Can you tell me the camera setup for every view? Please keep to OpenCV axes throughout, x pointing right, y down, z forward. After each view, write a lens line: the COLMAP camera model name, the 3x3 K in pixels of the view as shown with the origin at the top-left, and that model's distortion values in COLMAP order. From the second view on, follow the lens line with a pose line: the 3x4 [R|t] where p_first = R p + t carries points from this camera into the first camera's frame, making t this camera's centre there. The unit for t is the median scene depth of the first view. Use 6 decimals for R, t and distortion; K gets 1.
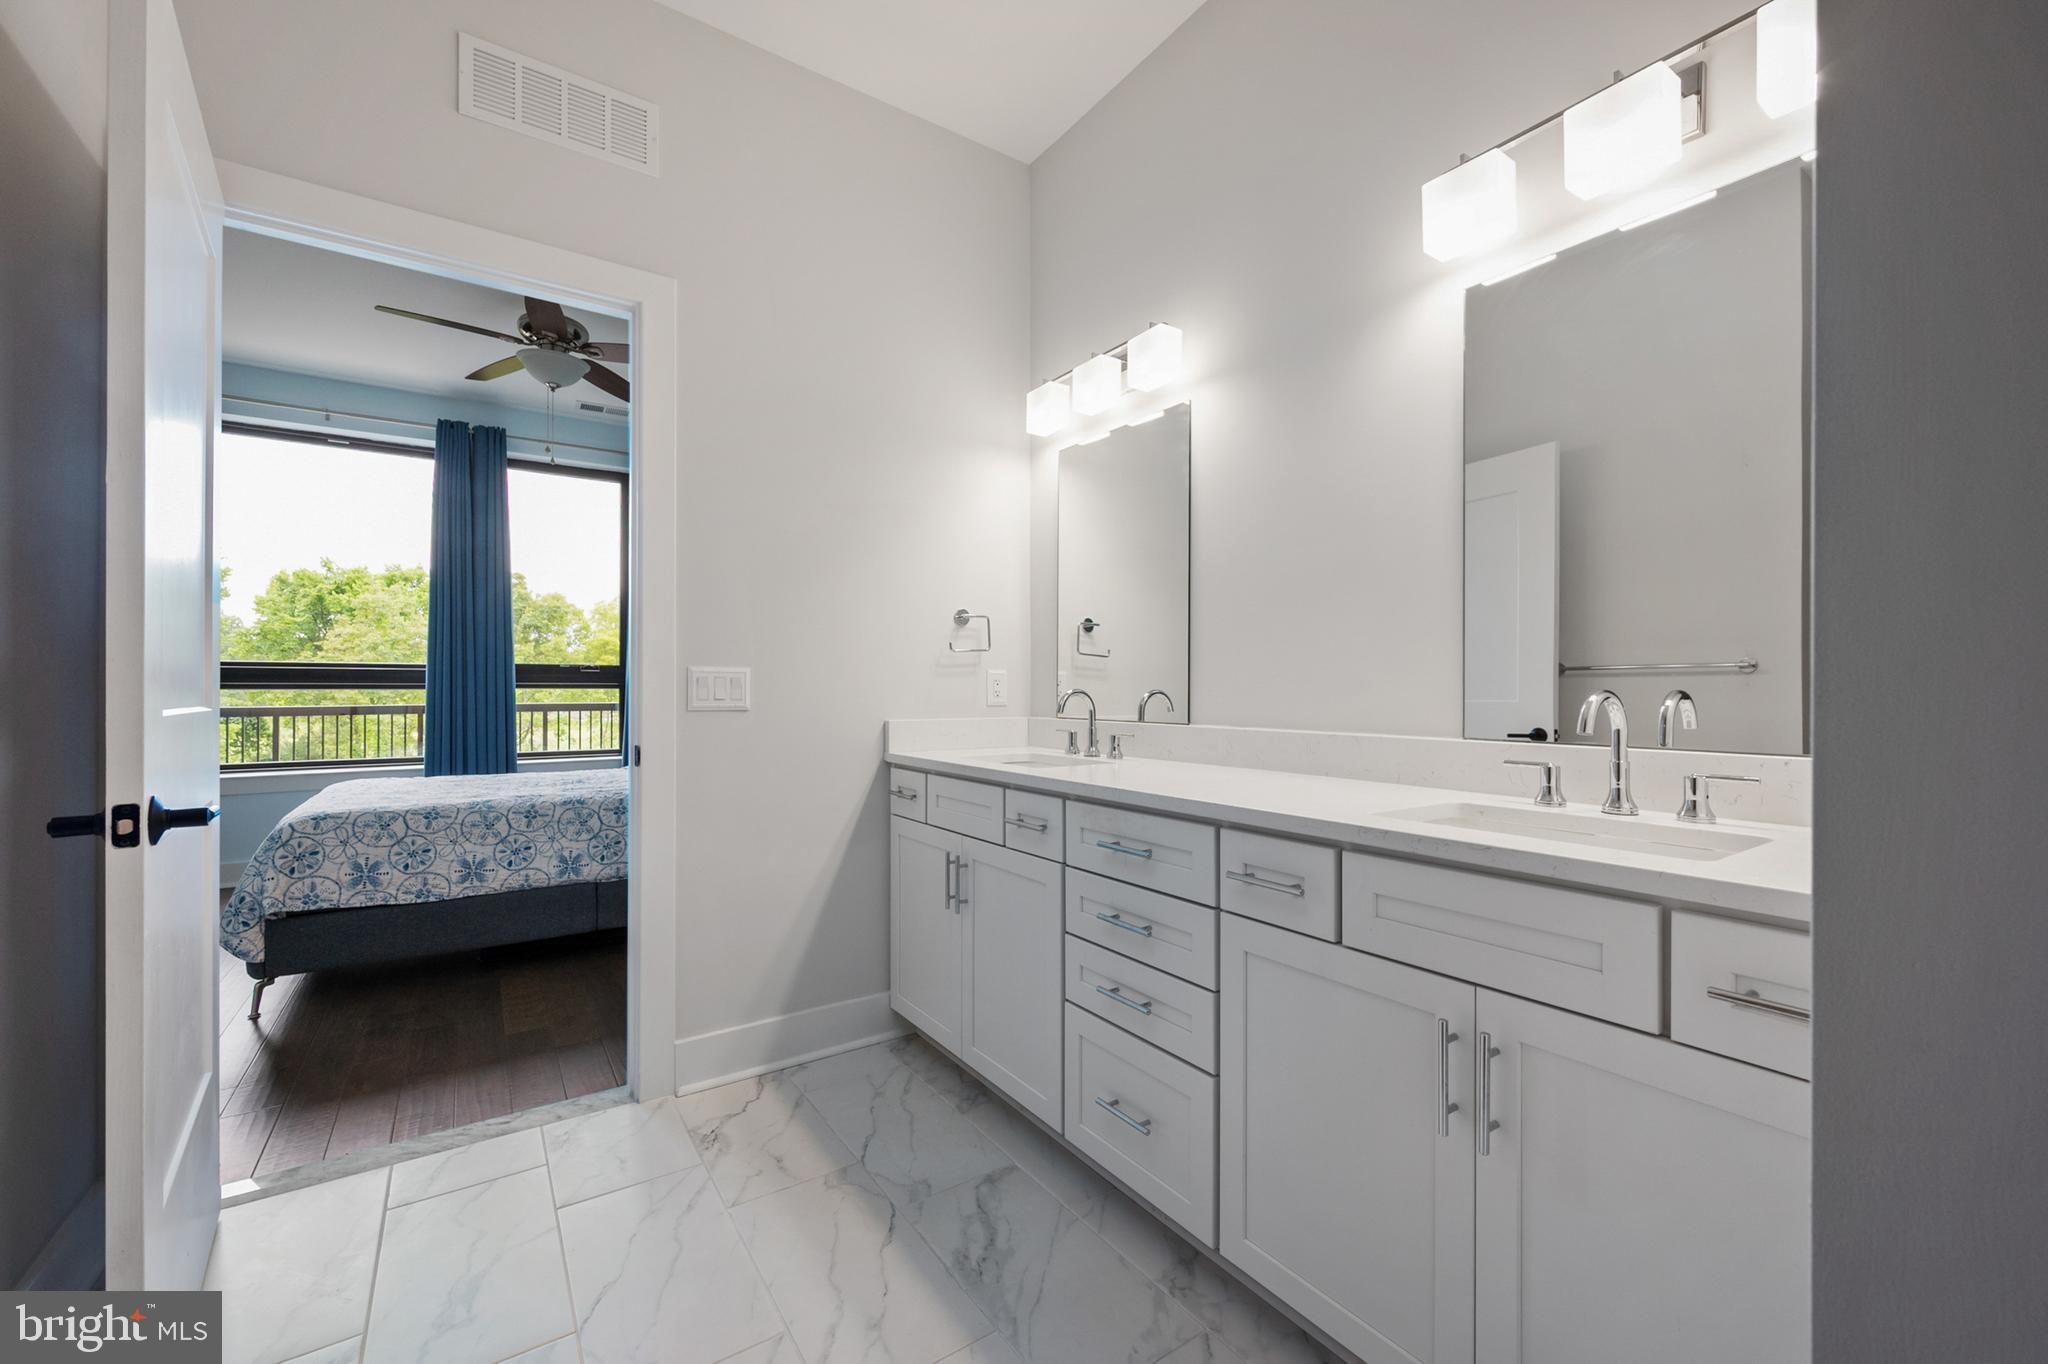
lens RADIAL K [[816.5, 0, 1020.5], [0, 816.5, 684.3], [0, 0, 1]] dist [-0.001554, 0.000416]
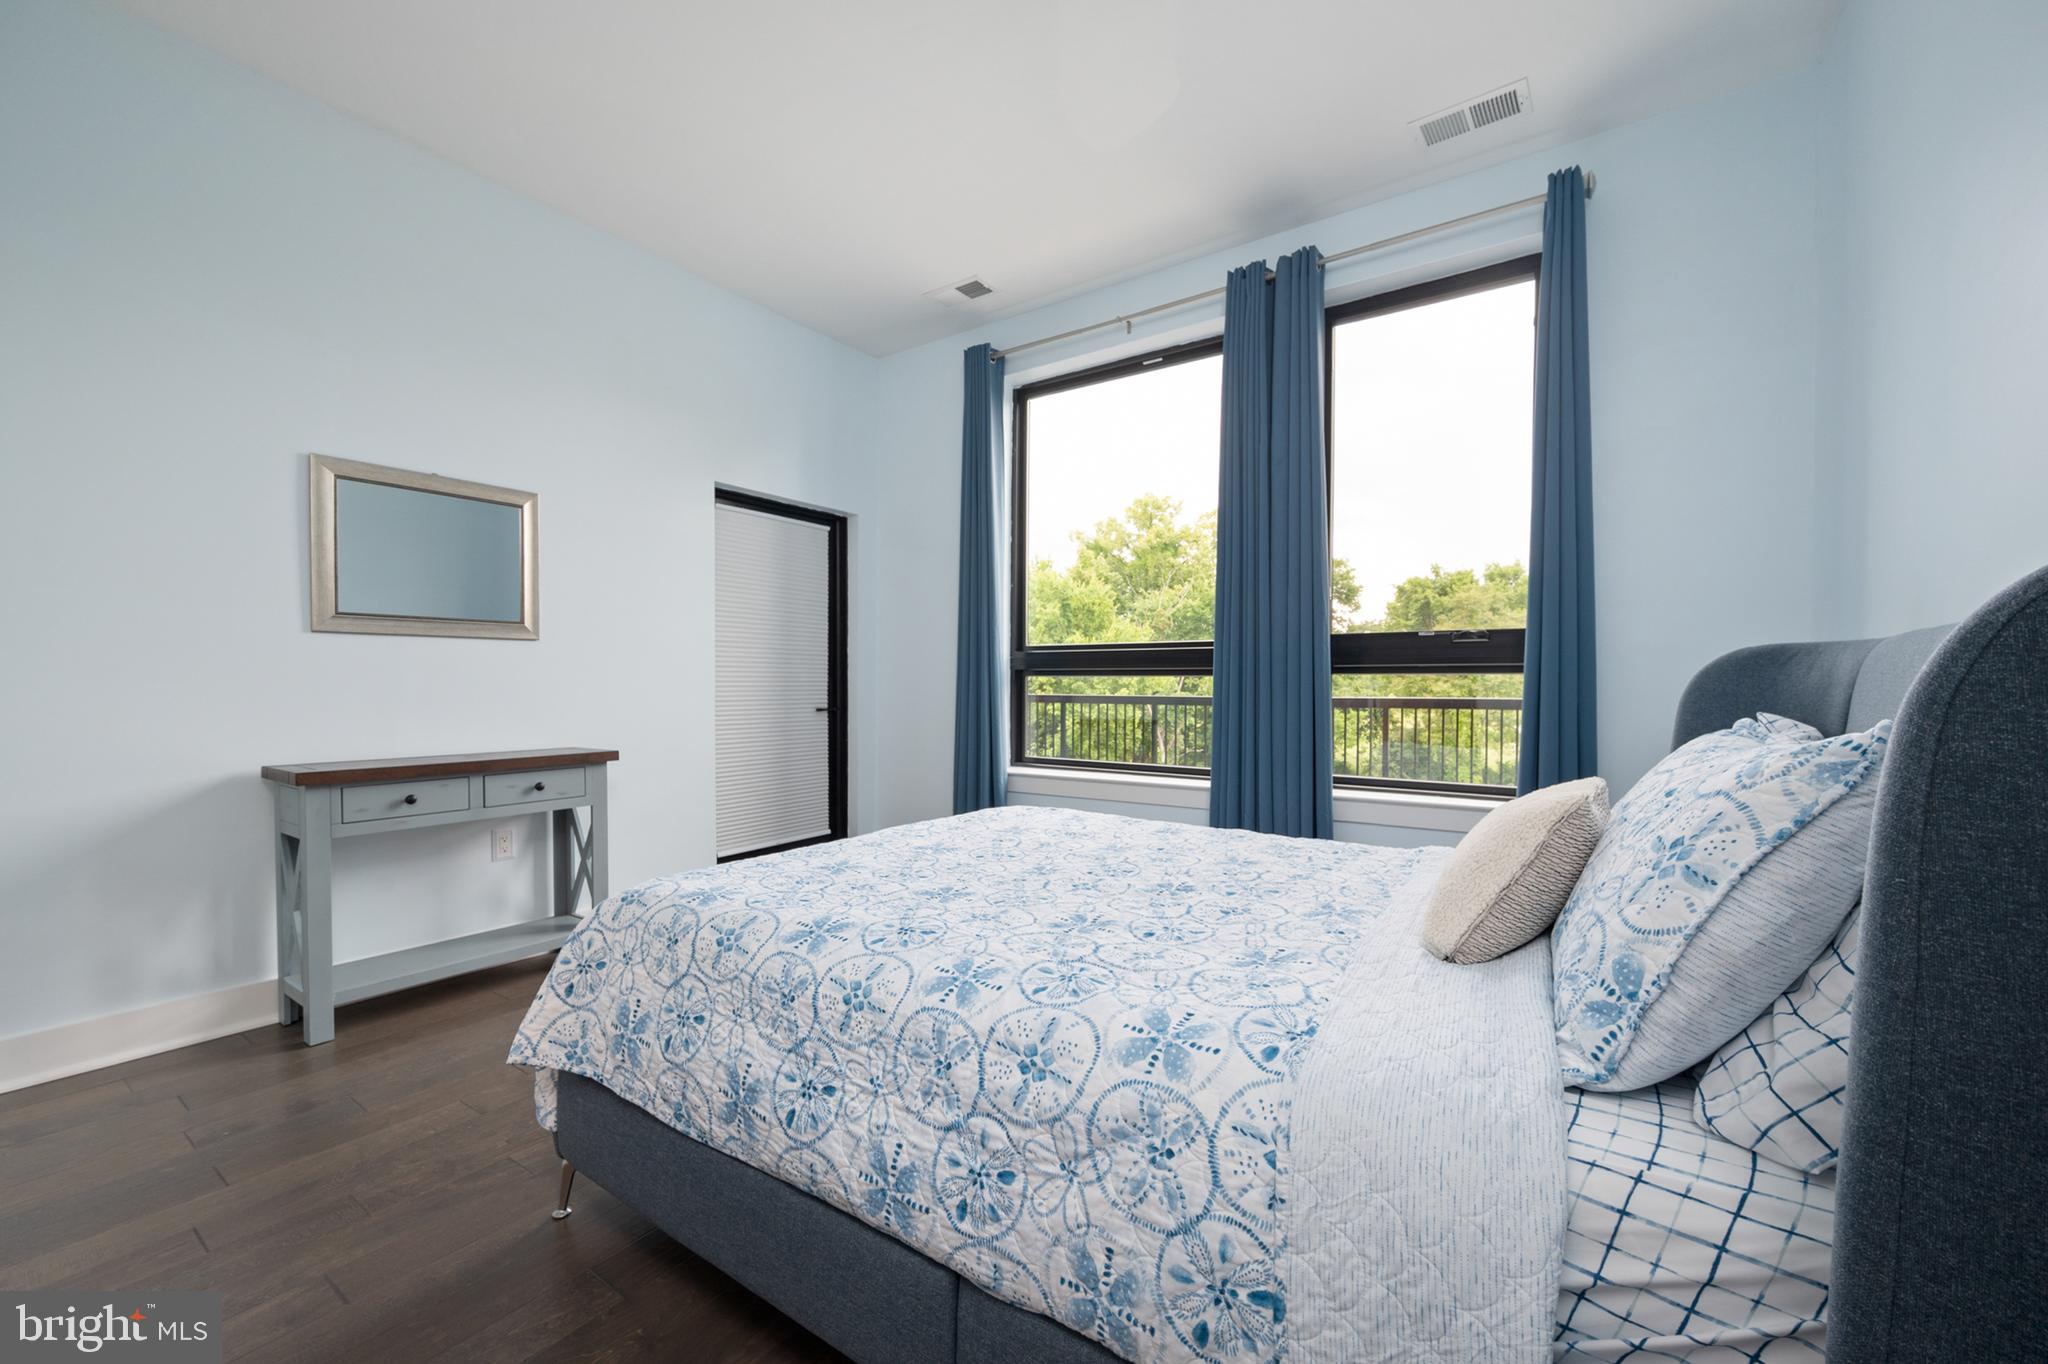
lens RADIAL K [[816.5, 0, 1025.0], [0, 816.5, 684.5], [0, 0, 1]] dist [-0.001554, 0.000416]
pose [[0.362194, 0.002340, -0.932100, -0.152345], [0.003027, 0.999989, 0.003687, 0.011226], [0.932098, -0.004157, 0.362183, 0.631881]]
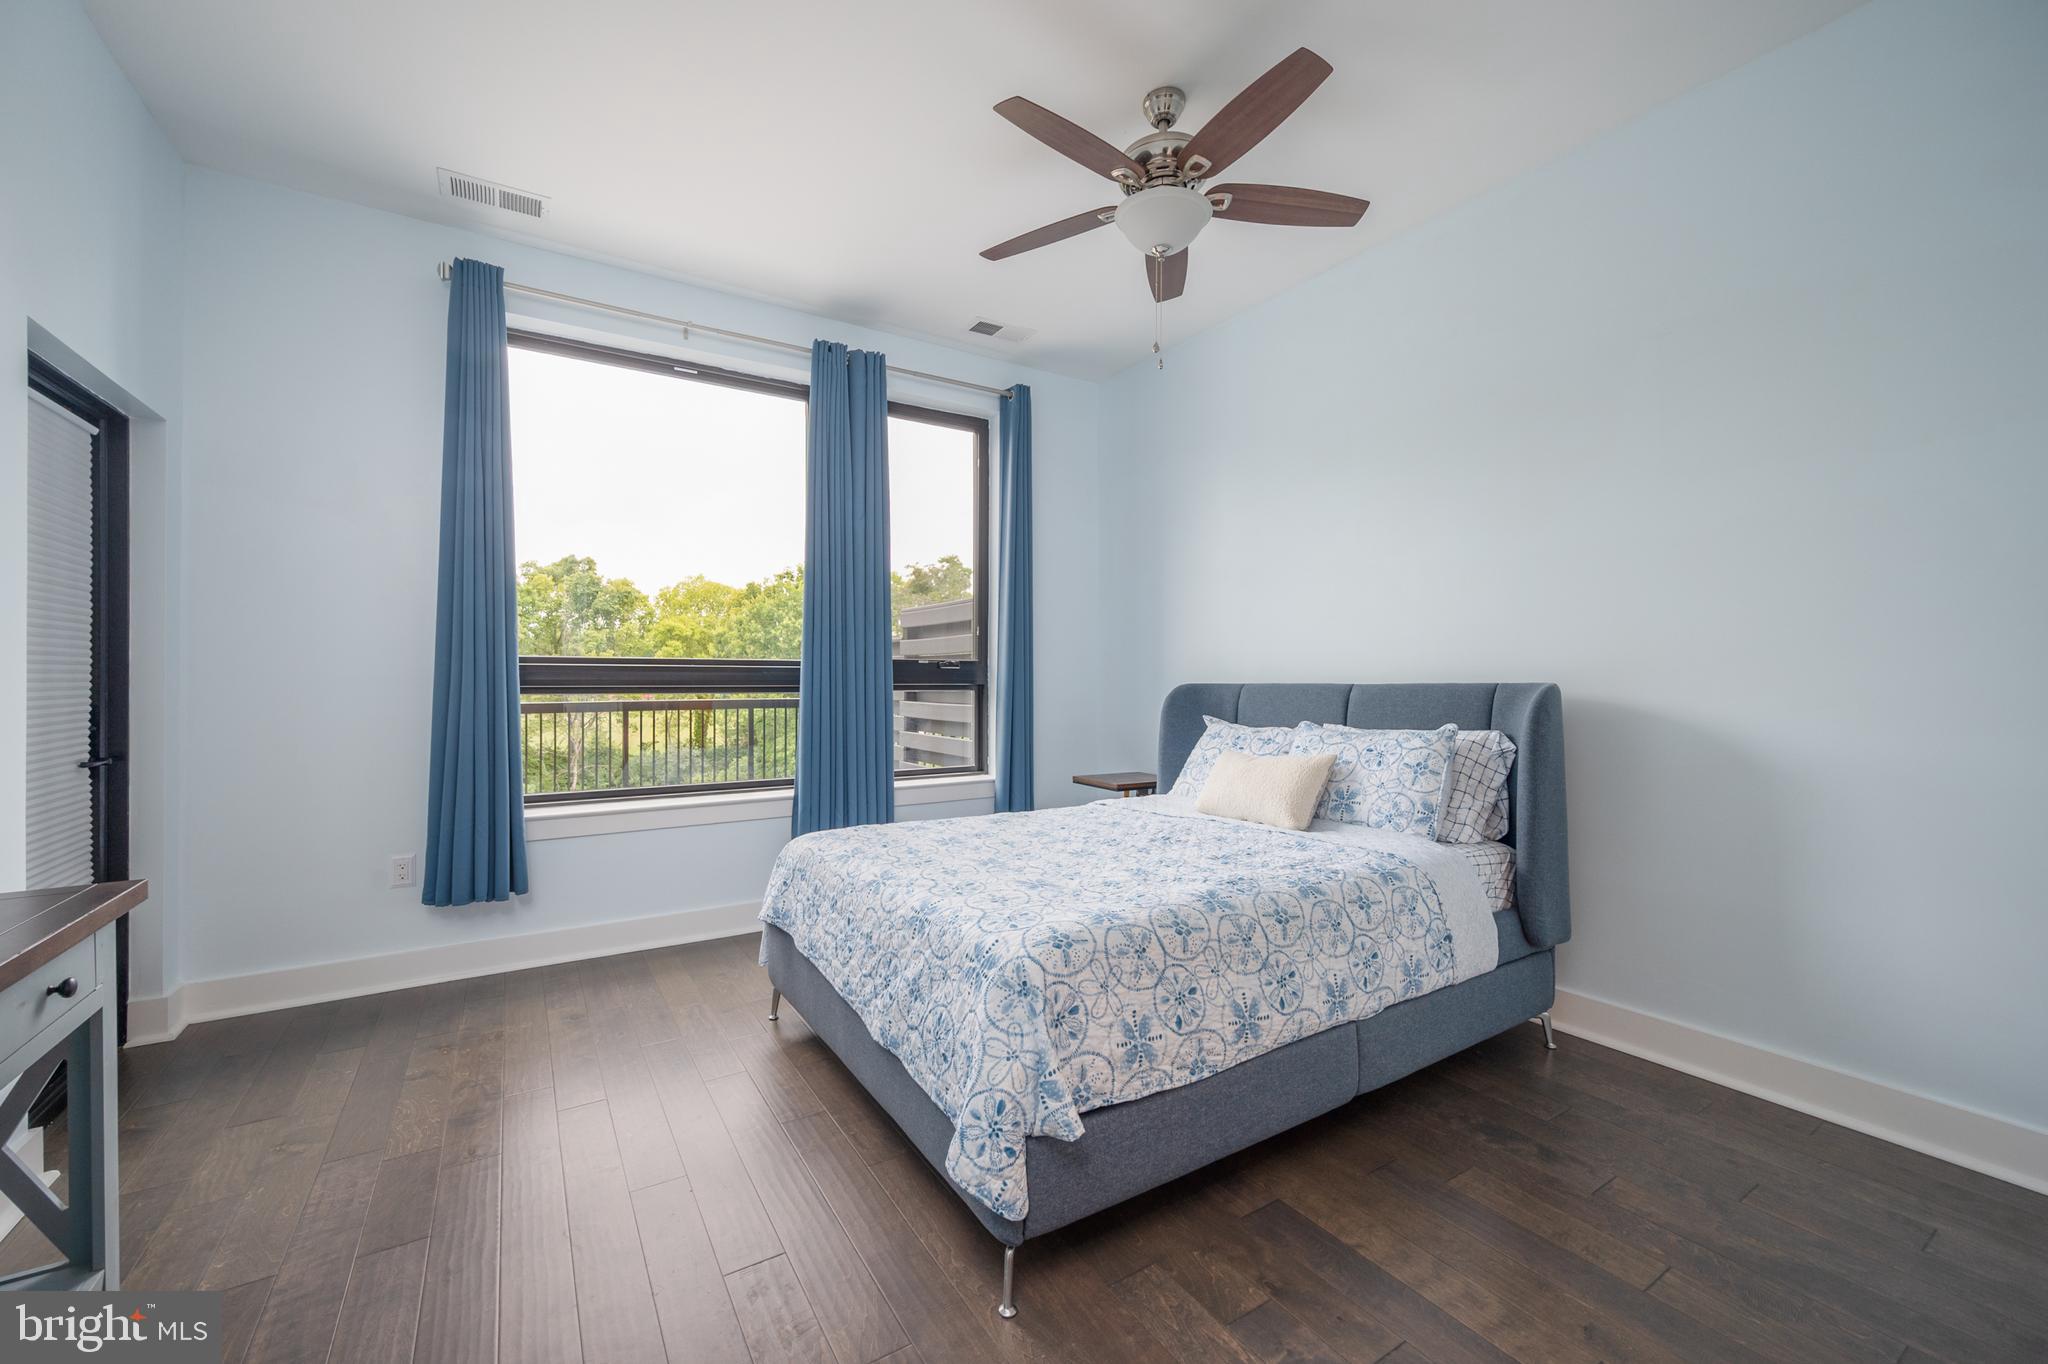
lens RADIAL K [[816.5, 0, 1023.0], [0, 816.5, 669.7], [0, 0, 1]] dist [-0.001554, 0.000416]
pose [[0.999620, 0.002442, -0.027448, -0.524877], [-0.002486, 0.999996, -0.001568, -0.016973], [0.027444, 0.001635, 0.999622, 0.255273]]
